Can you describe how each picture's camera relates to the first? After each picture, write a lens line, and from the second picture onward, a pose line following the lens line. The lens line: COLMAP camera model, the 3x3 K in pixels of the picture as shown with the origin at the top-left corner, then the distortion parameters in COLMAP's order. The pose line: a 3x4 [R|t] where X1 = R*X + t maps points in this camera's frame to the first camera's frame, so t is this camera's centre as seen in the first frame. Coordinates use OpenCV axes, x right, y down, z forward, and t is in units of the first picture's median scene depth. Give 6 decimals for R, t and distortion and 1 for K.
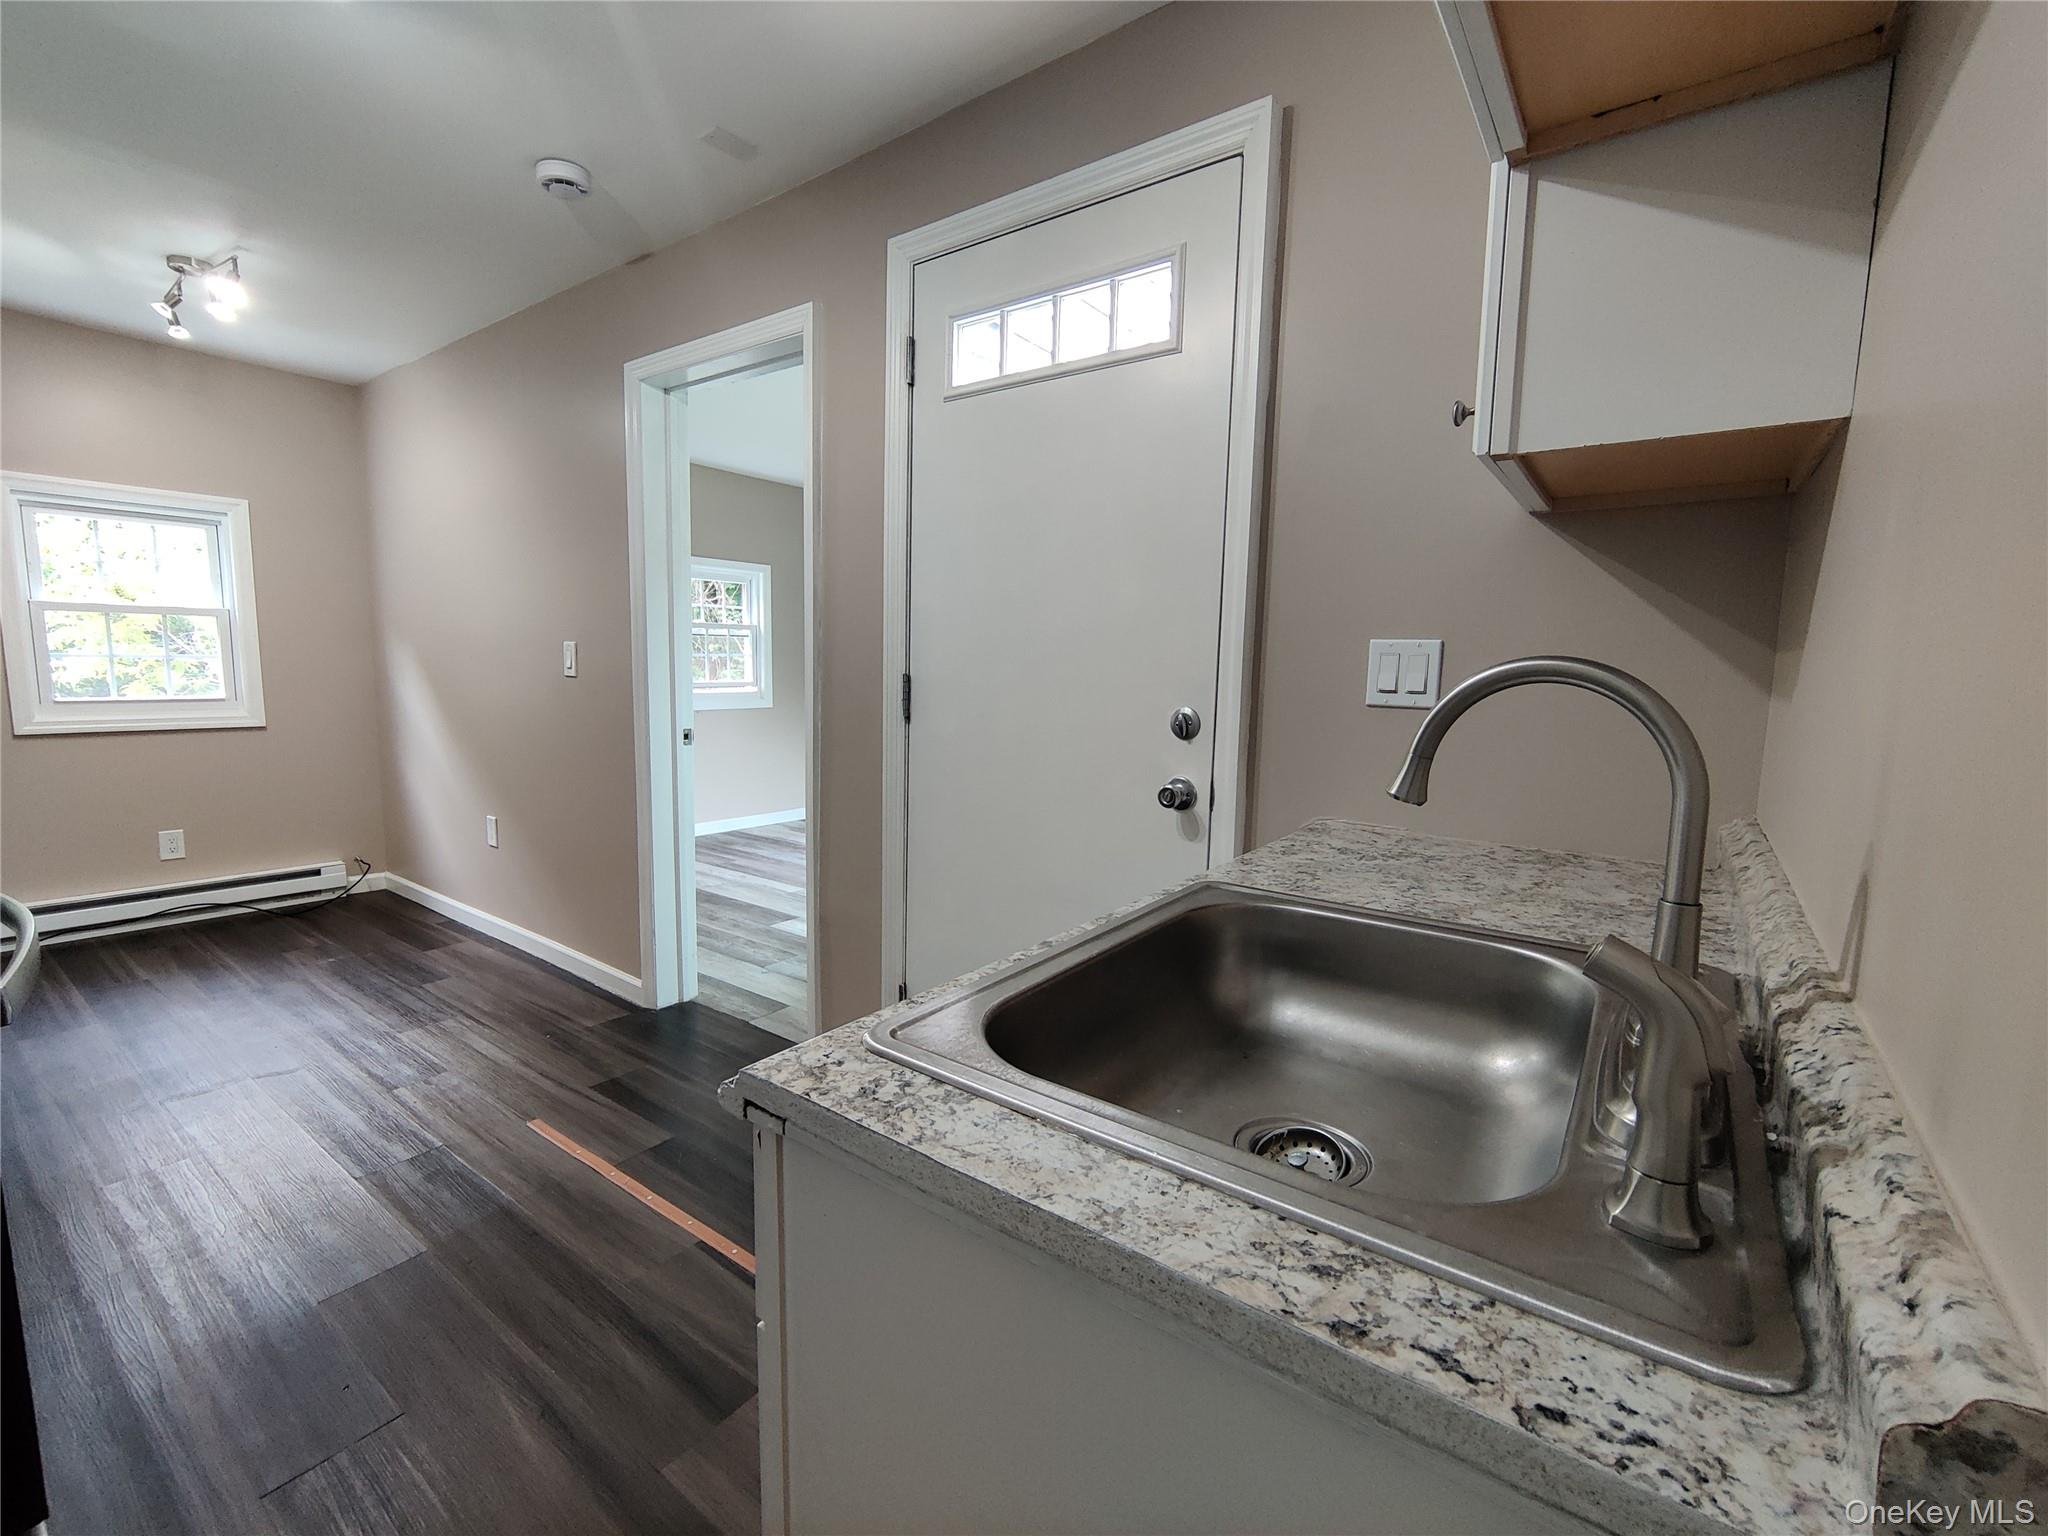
lens RADIAL K [[875.5, 0, 1024.0], [0, 875.5, 768.0], [0, 0, 1]] dist [-0.002270, 0.000382]
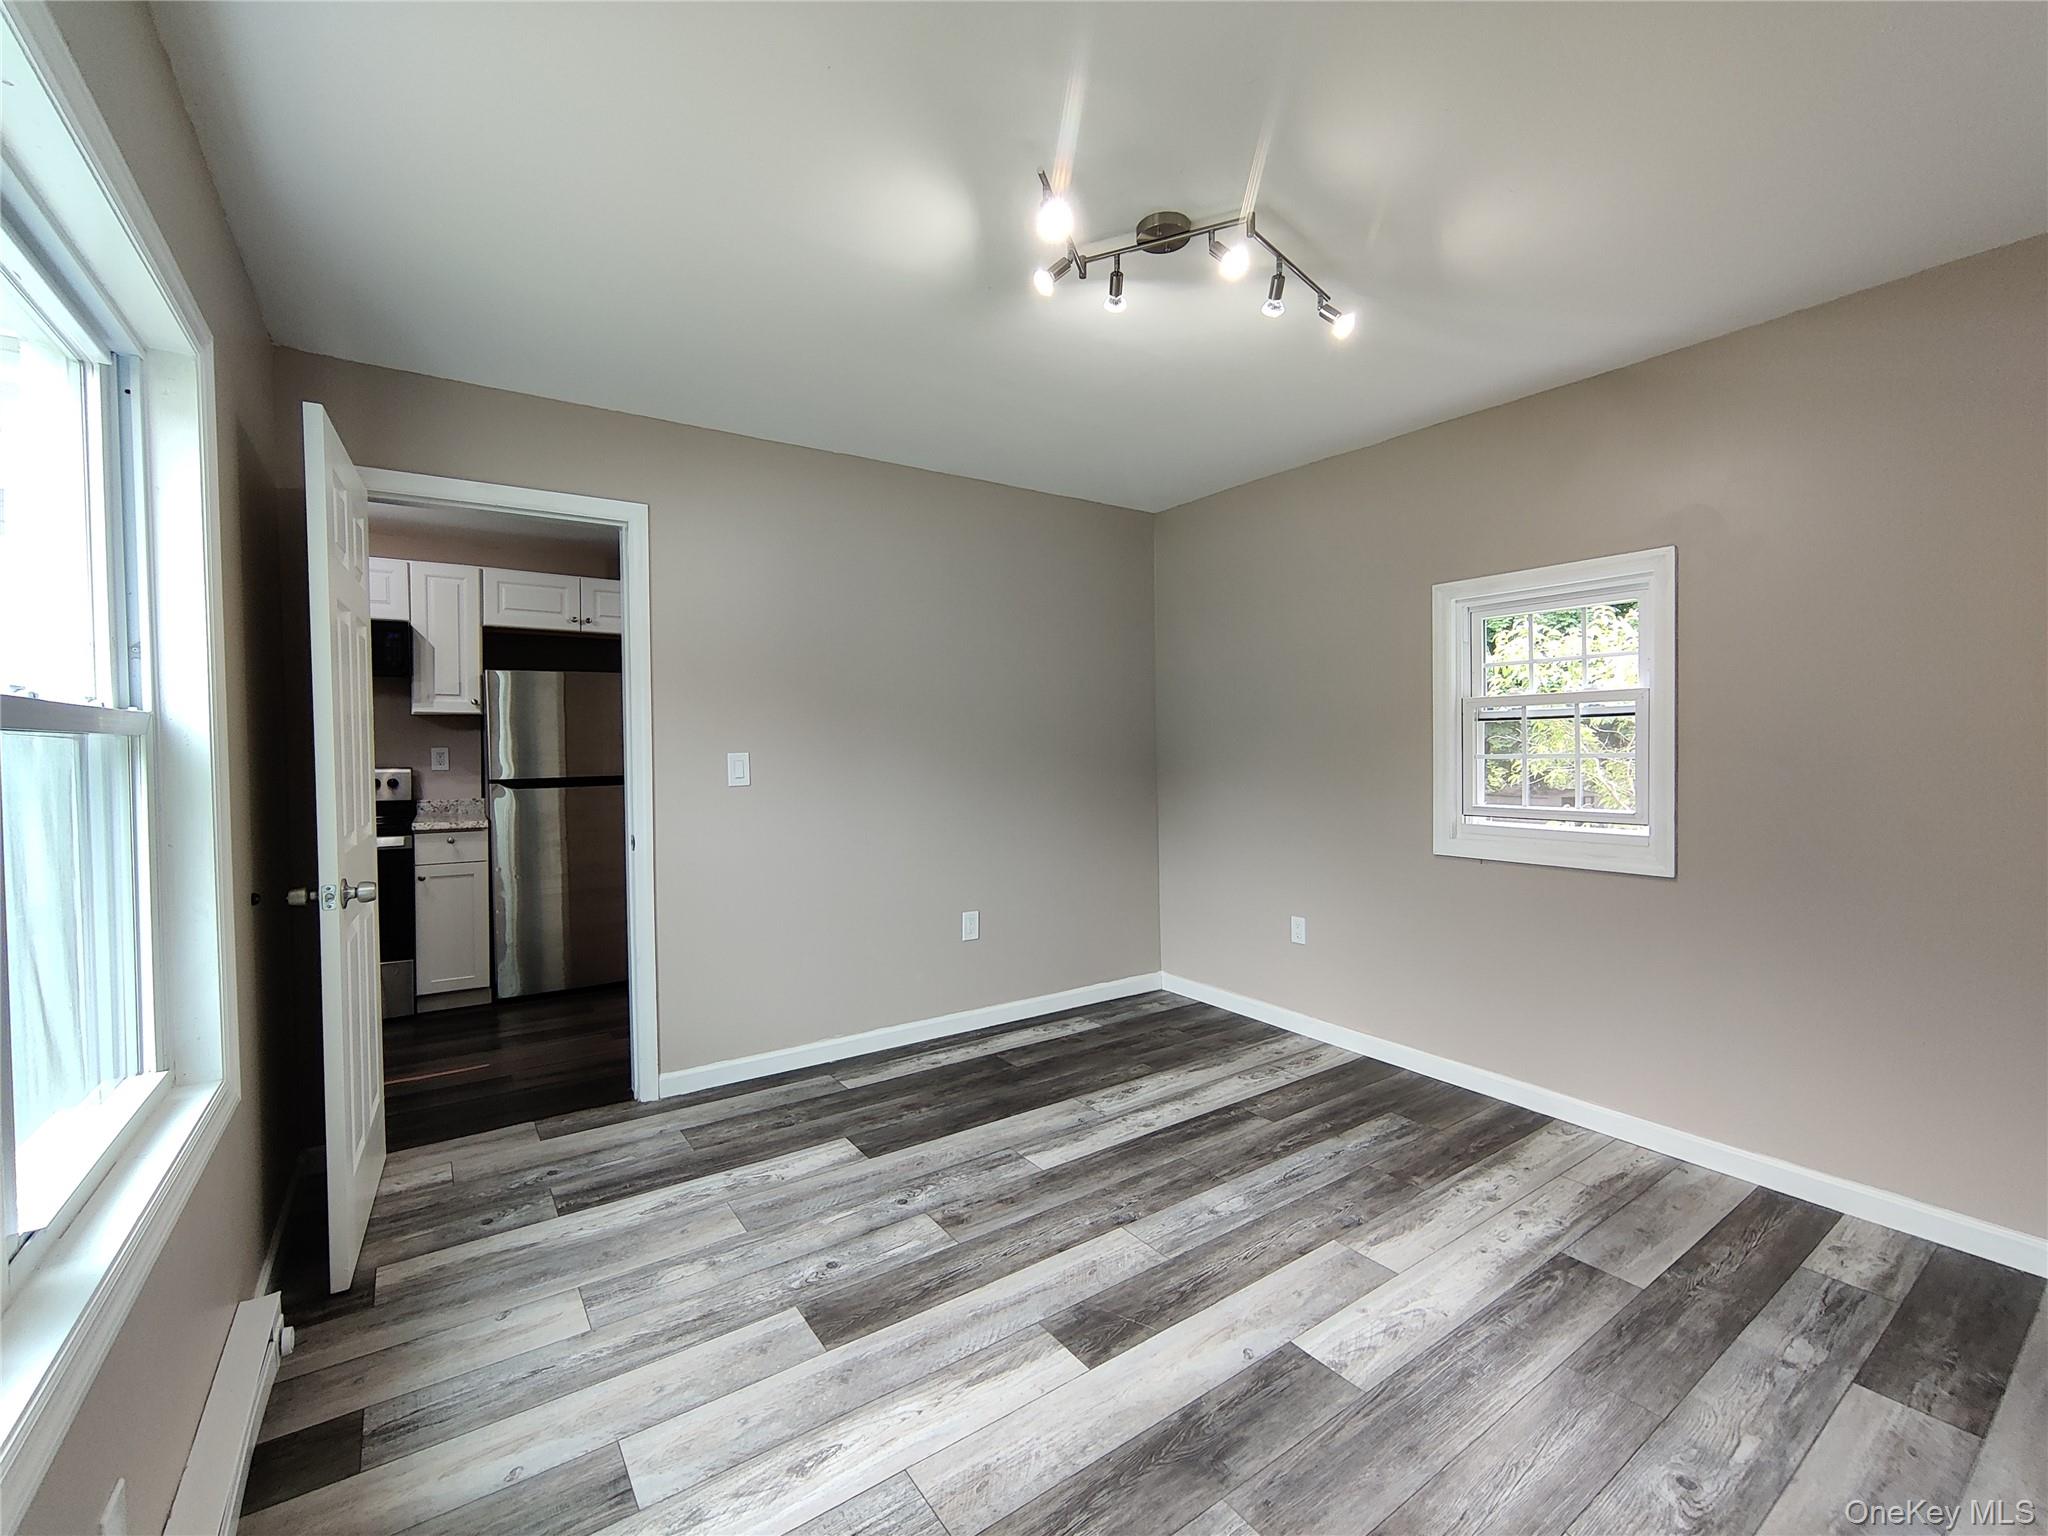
lens RADIAL K [[876.5, 0, 1023.9], [0, 876.5, 766.1], [0, 0, 1]] dist [-0.003363, -0.000058]
pose [[-0.328106, 0.004709, -0.944629, 0.360120], [-0.112063, 0.992732, 0.043873, -0.181446], [0.937970, 0.120253, -0.325194, 1.433058]]
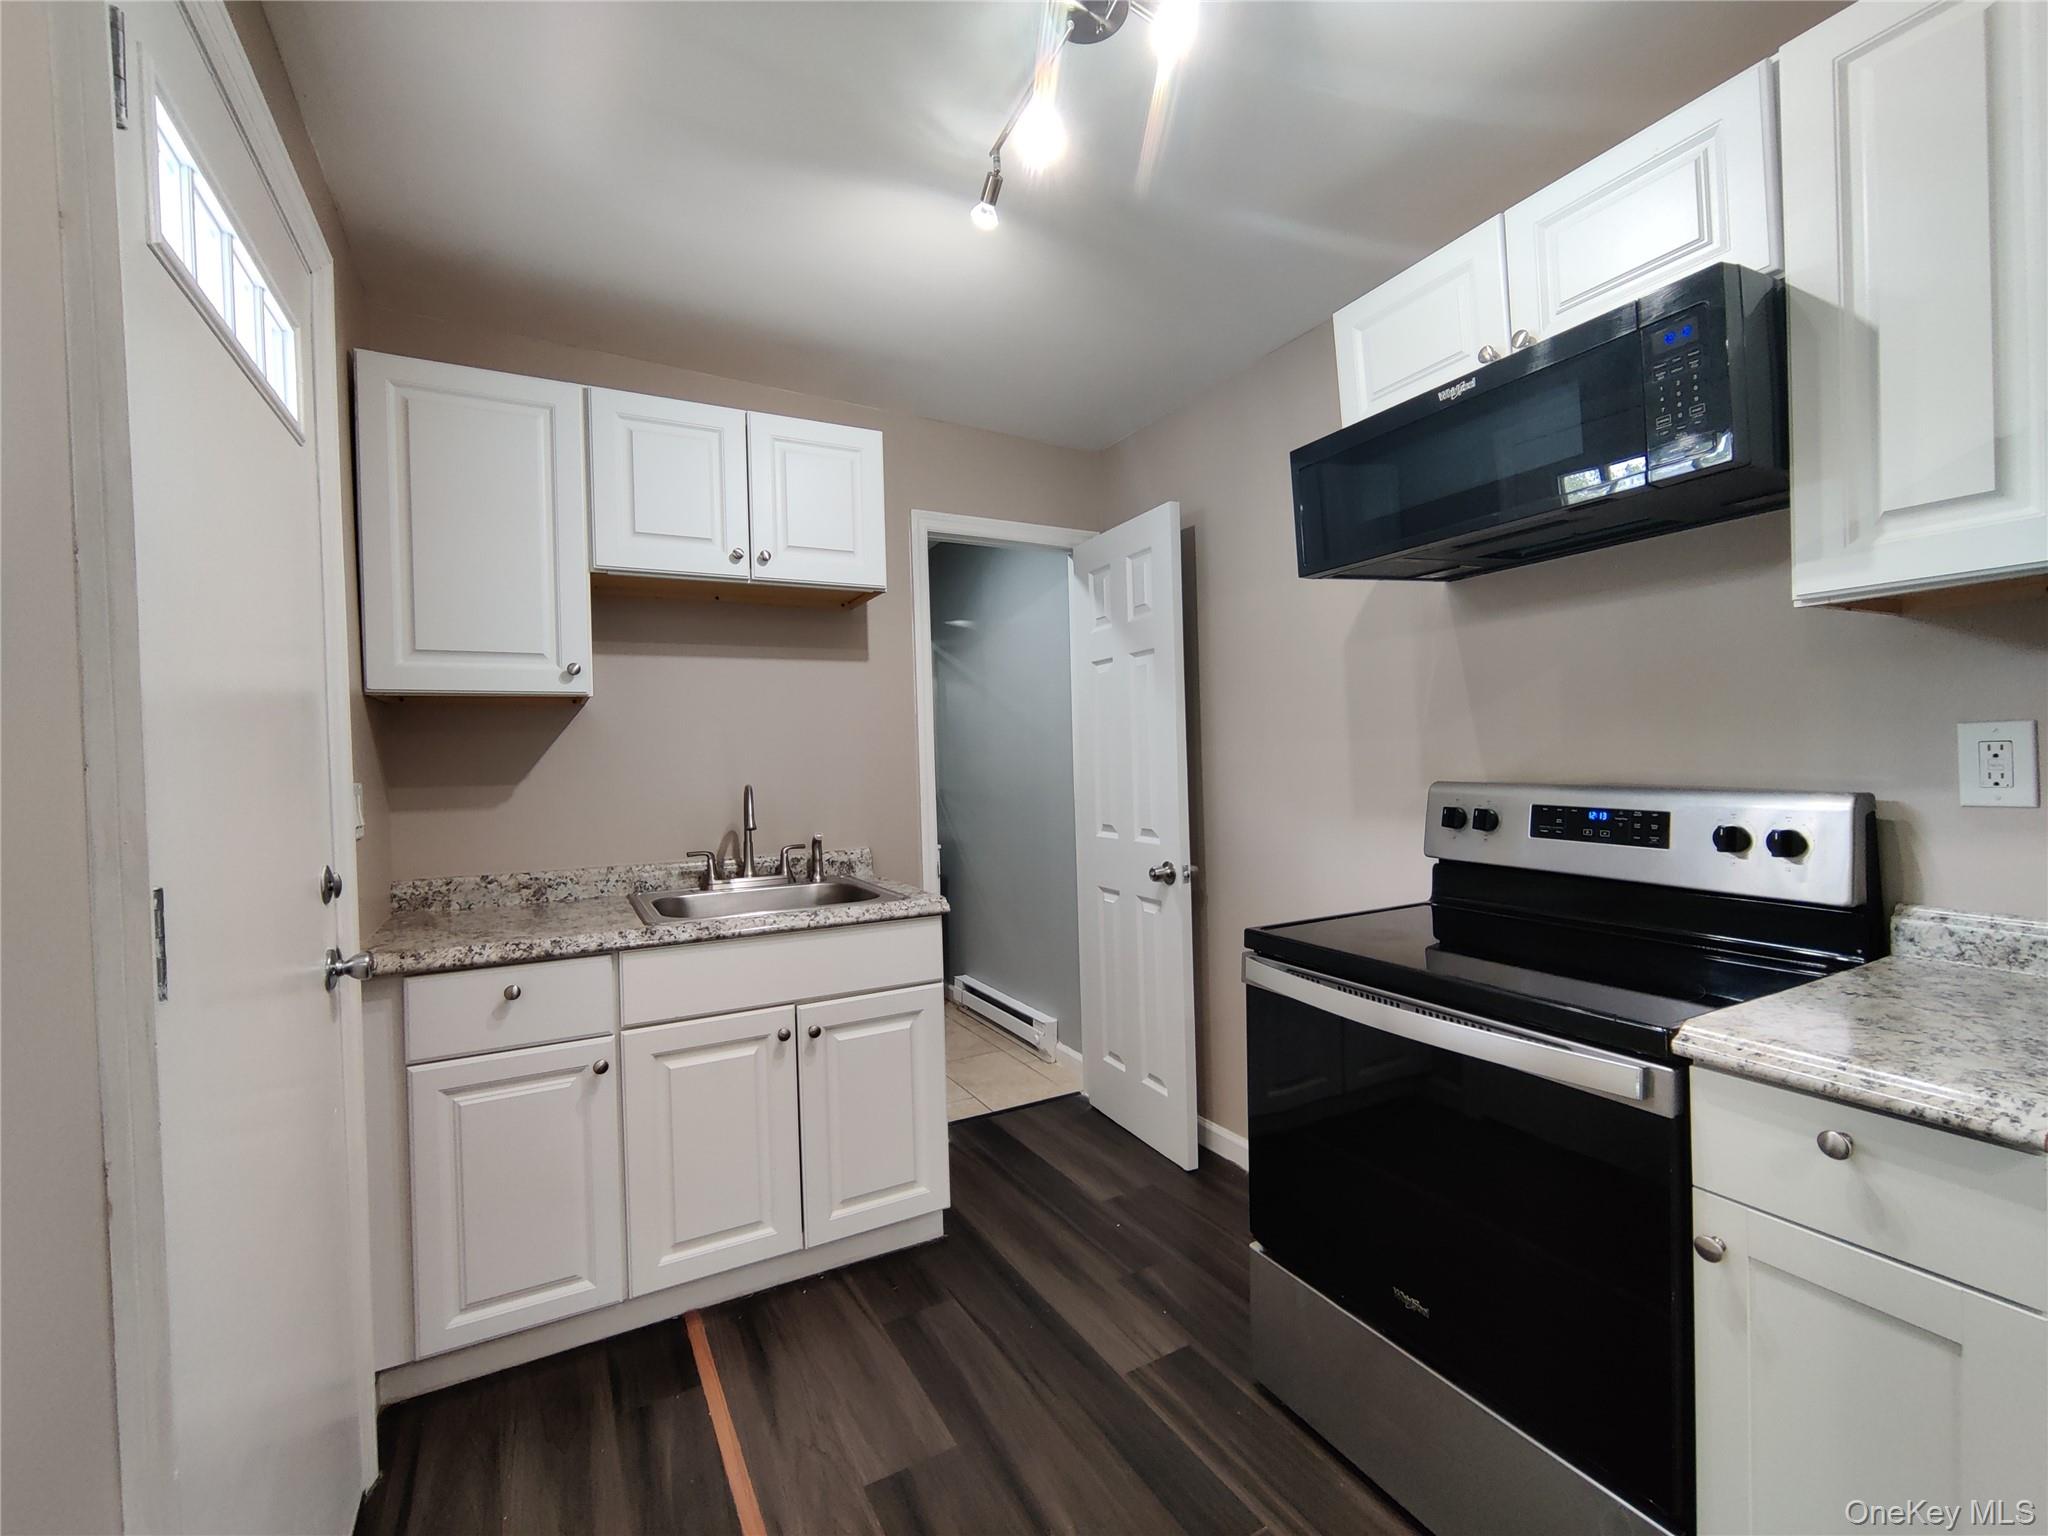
lens RADIAL K [[876.5, 0, 1023.9], [0, 876.5, 766.1], [0, 0, 1]] dist [-0.003363, -0.000058]
pose [[-0.907715, 0.002537, 0.419580, -0.362420], [0.060744, 0.990242, 0.125426, -0.105885], [-0.415167, 0.139338, -0.899011, 0.685906]]
